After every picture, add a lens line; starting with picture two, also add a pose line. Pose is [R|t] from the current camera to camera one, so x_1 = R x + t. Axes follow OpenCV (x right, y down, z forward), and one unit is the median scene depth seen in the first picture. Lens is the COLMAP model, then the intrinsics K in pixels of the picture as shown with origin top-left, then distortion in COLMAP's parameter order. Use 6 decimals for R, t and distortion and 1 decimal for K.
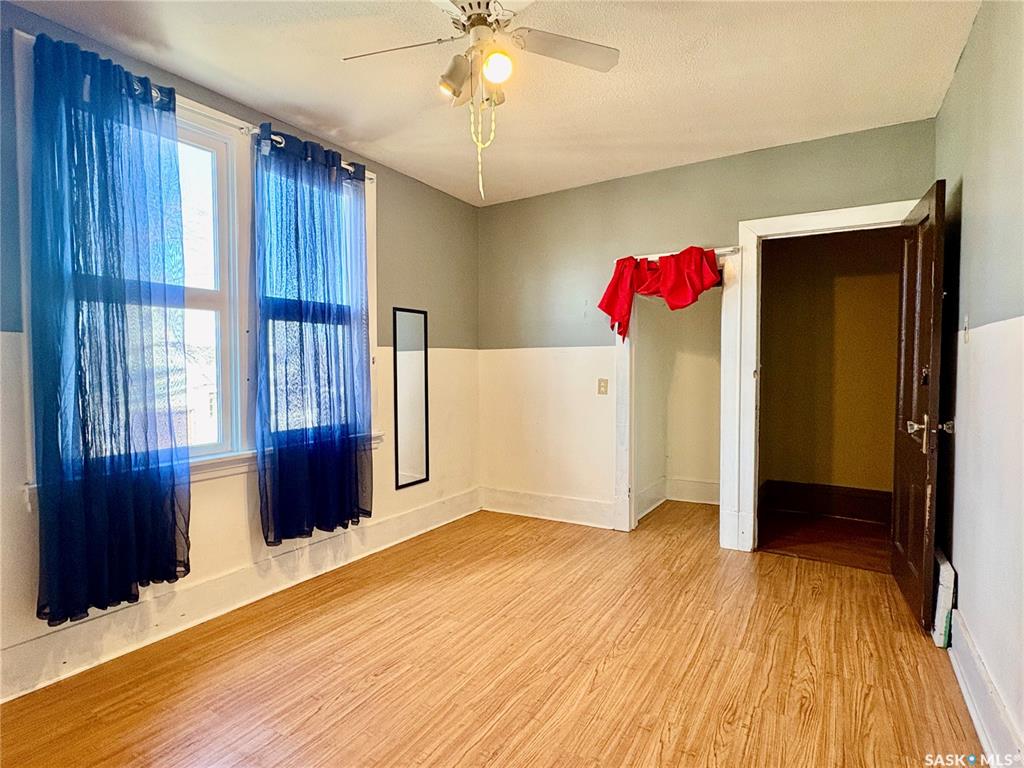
lens RADIAL K [[551.5, 0, 504.8], [0, 551.5, 392.5], [0, 0, 1]] dist [-0.005676, -0.000097]
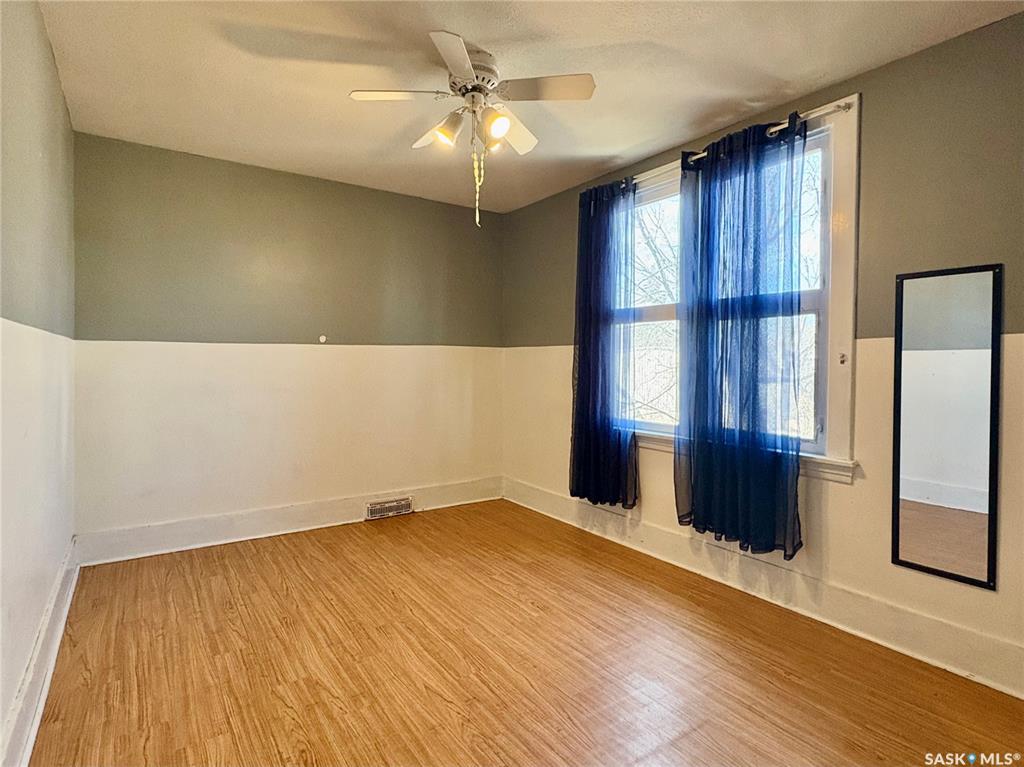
lens RADIAL K [[551.5, 0, 505.5], [0, 551.5, 374.0], [0, 0, 1]] dist [-0.005676, -0.000097]
pose [[-0.424671, 0.026510, -0.904960, 0.810362], [-0.047718, 0.997526, 0.051615, -0.074711], [0.904089, 0.065103, -0.422355, 1.237518]]
